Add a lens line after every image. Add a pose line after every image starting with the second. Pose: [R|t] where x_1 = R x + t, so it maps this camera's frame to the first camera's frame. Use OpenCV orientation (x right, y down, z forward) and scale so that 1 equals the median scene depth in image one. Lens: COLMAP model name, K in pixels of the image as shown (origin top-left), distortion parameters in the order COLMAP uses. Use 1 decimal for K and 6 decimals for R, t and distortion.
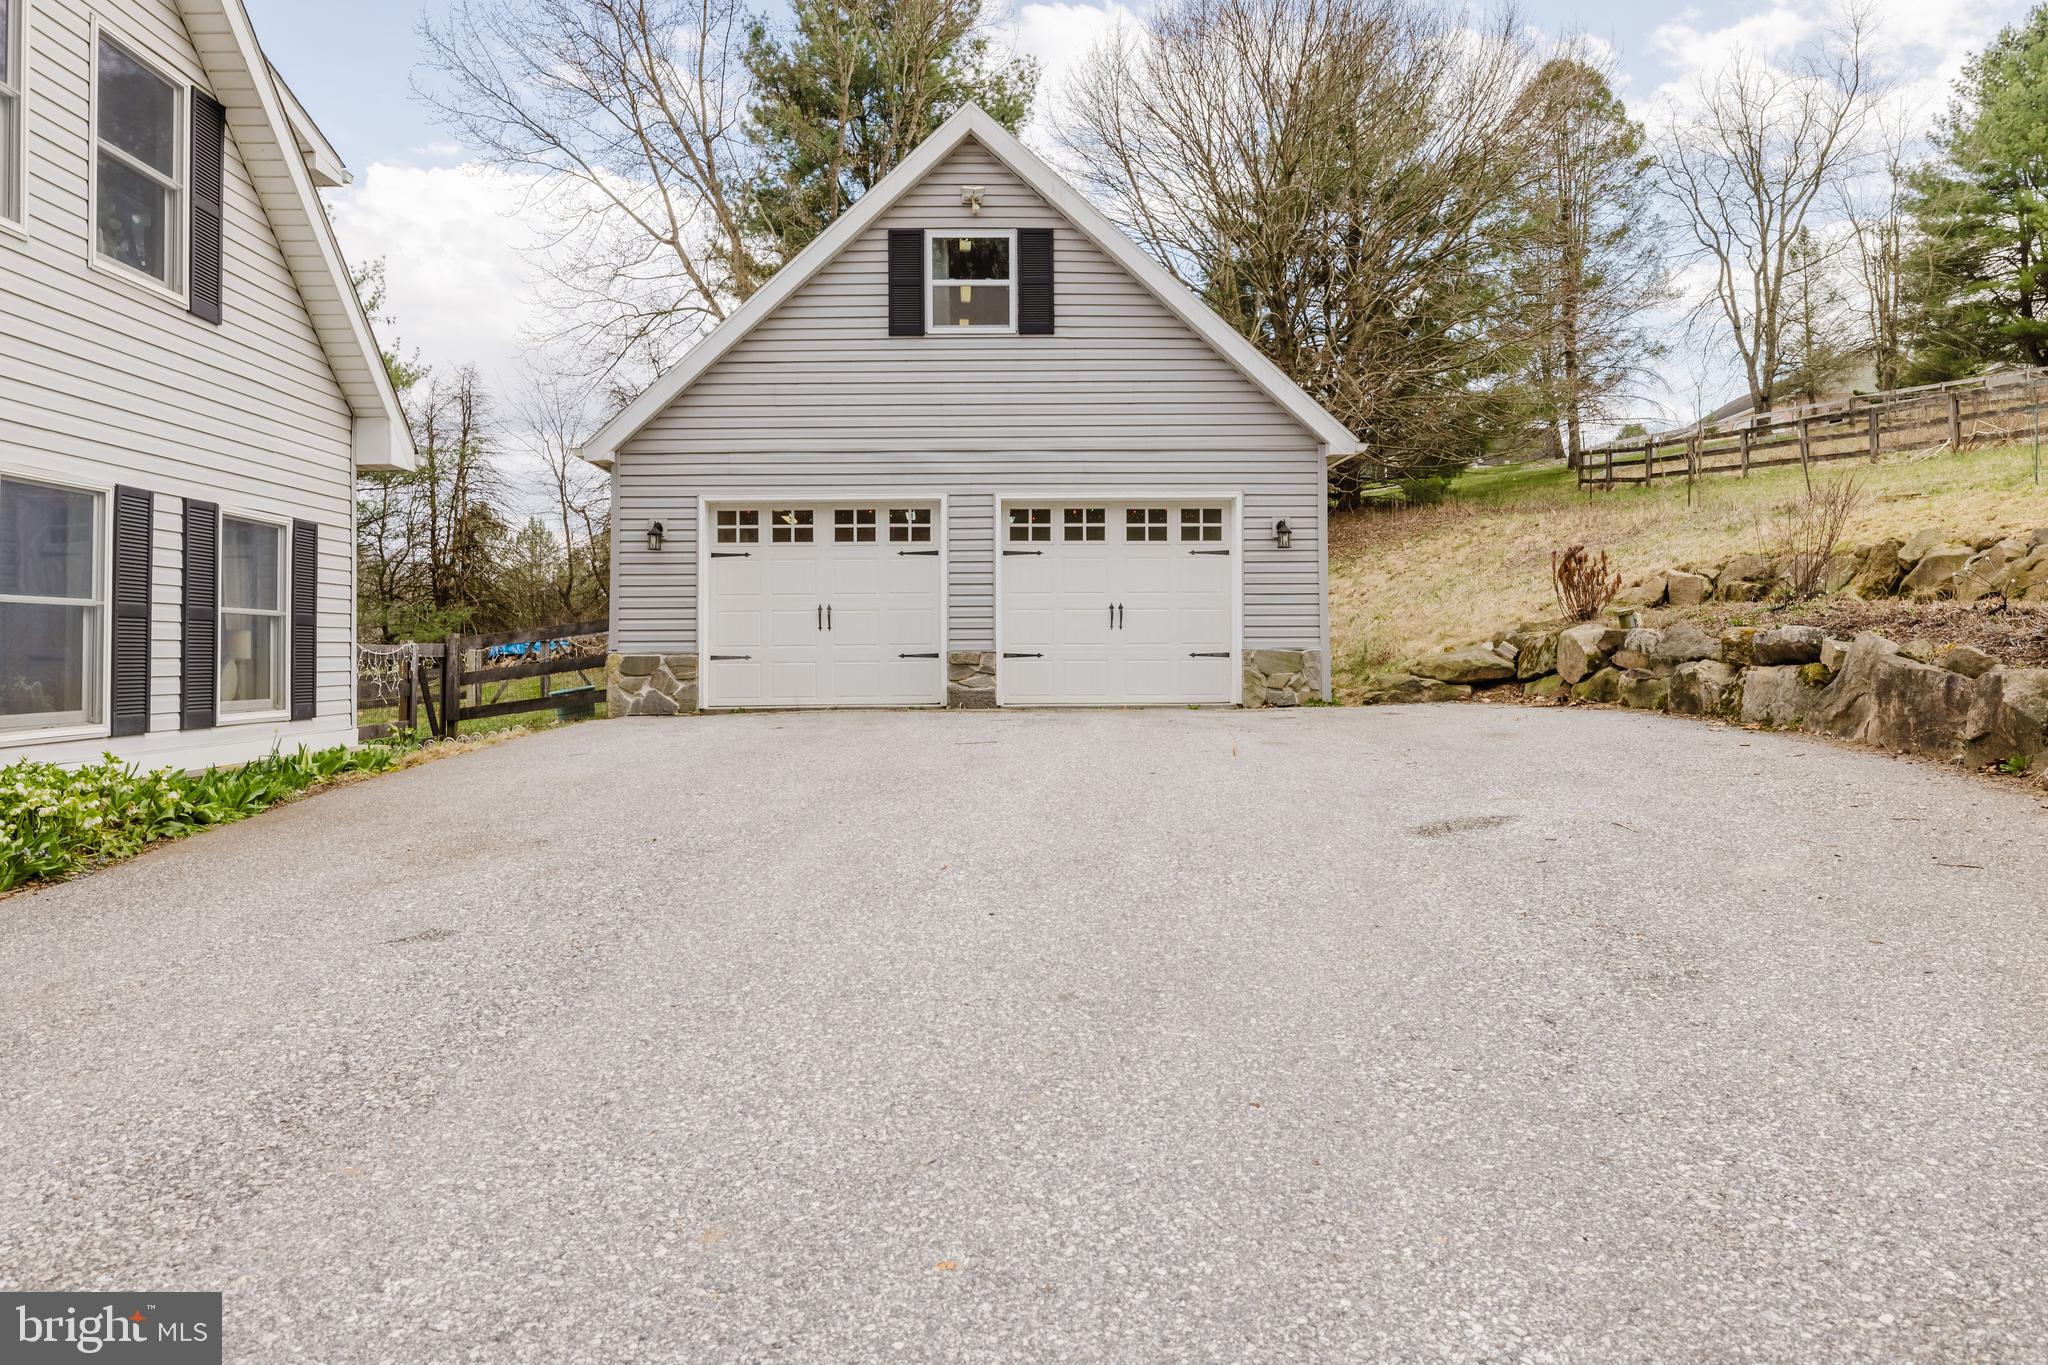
lens RADIAL K [[1390.5, 0, 1018.0], [0, 1390.5, 669.9], [0, 0, 1]] dist [-0.023141, -0.002326]
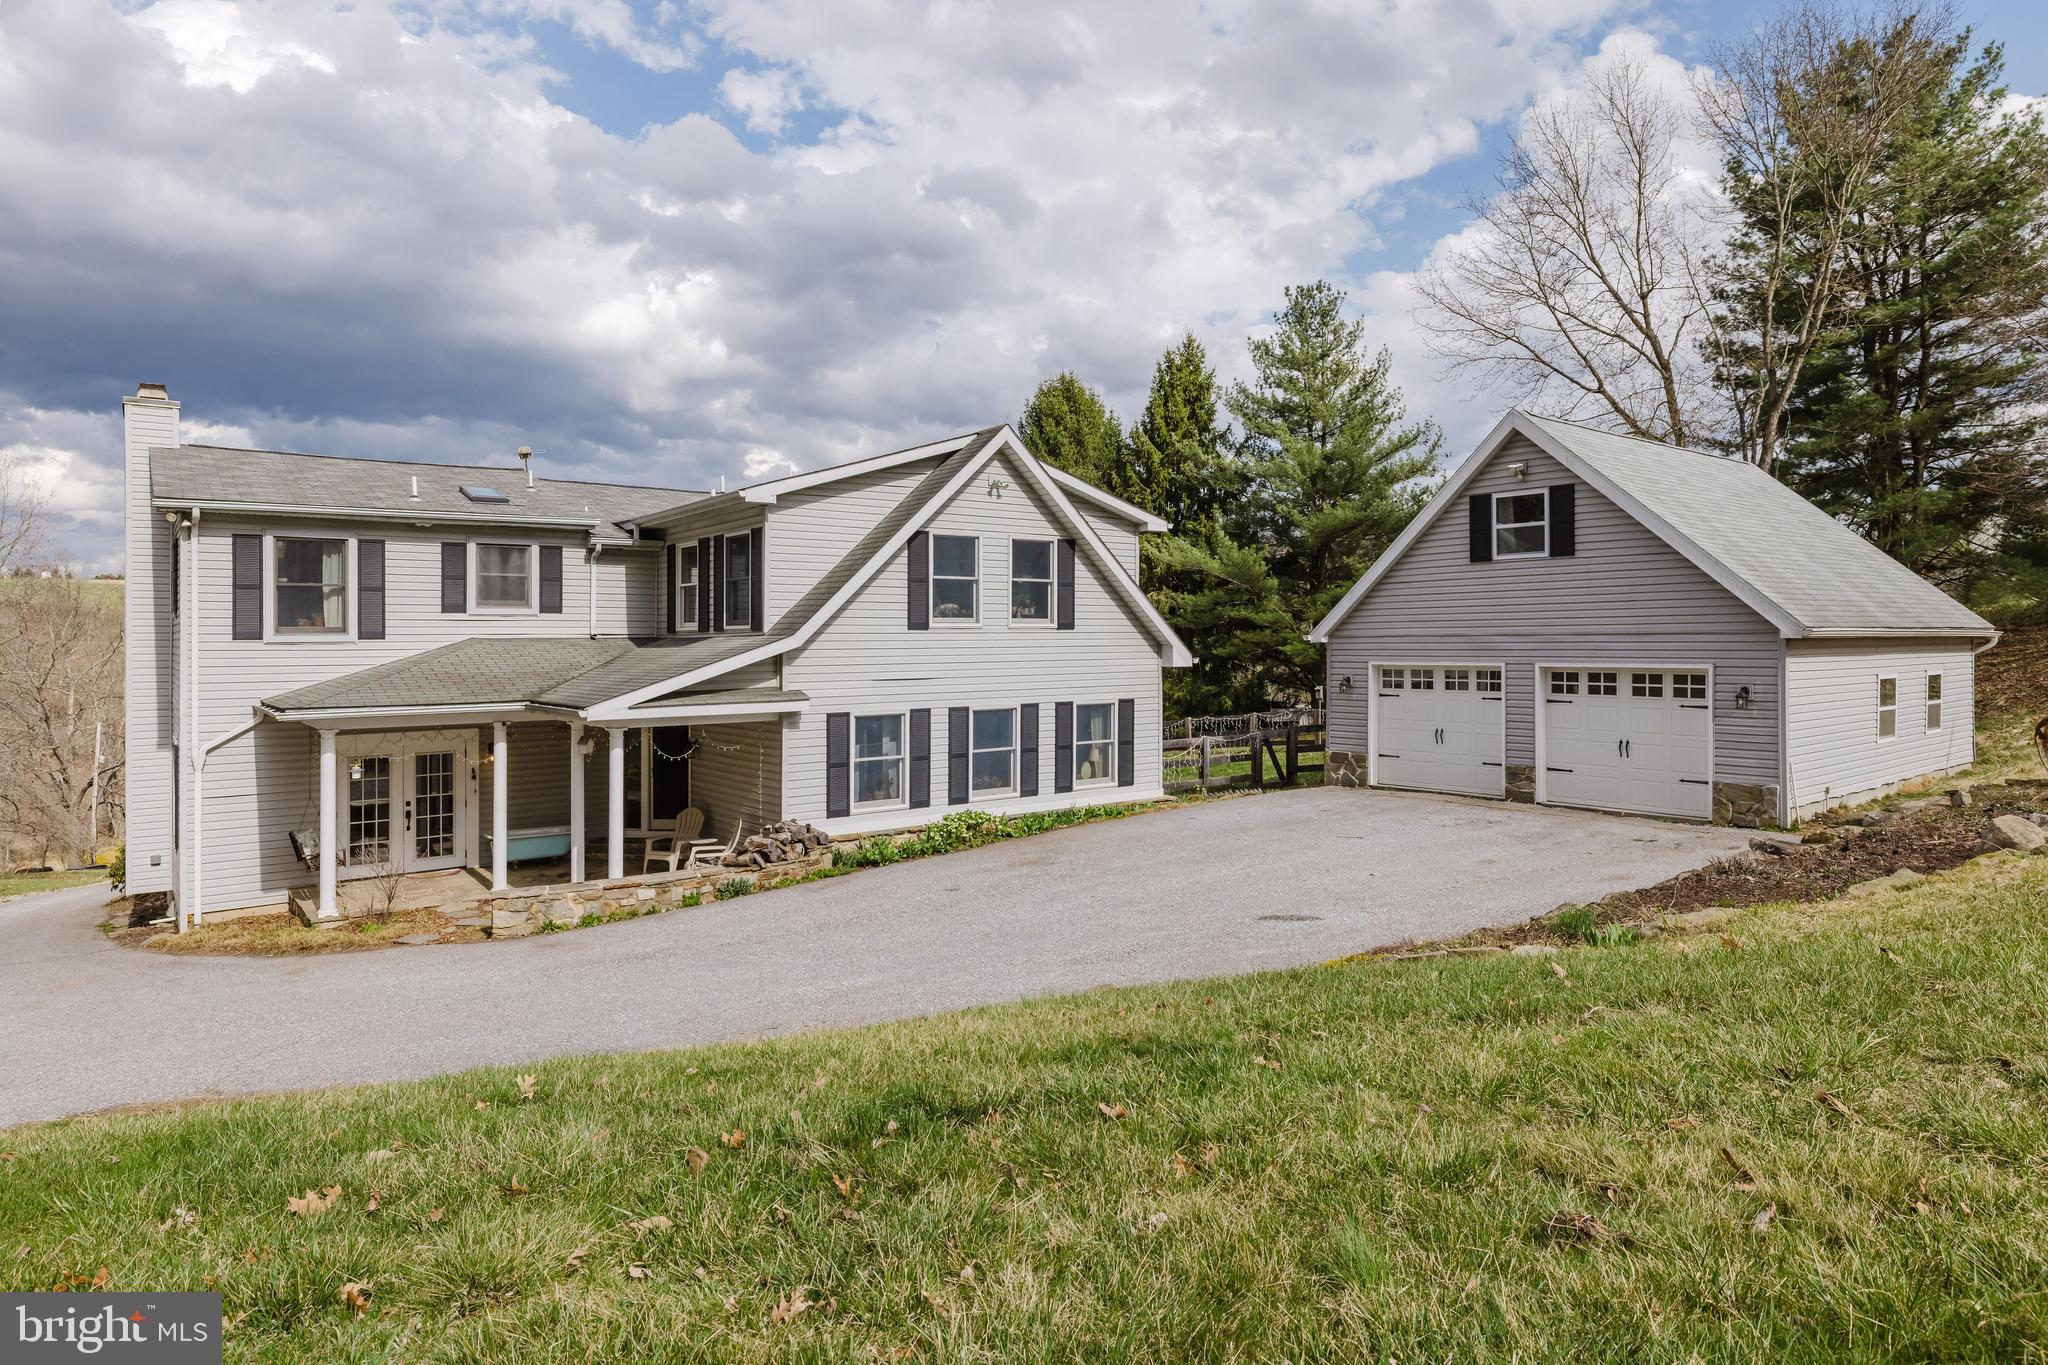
lens RADIAL K [[1187.3, 0, 1018.2], [0, 1187.3, 683.8], [0, 0, 1]] dist [-0.010078, -0.001133]
pose [[0.591651, 0.034602, -0.805451, 0.689485], [-0.006856, 0.999258, 0.037891, -0.148993], [0.806165, -0.016896, 0.591449, -0.217783]]
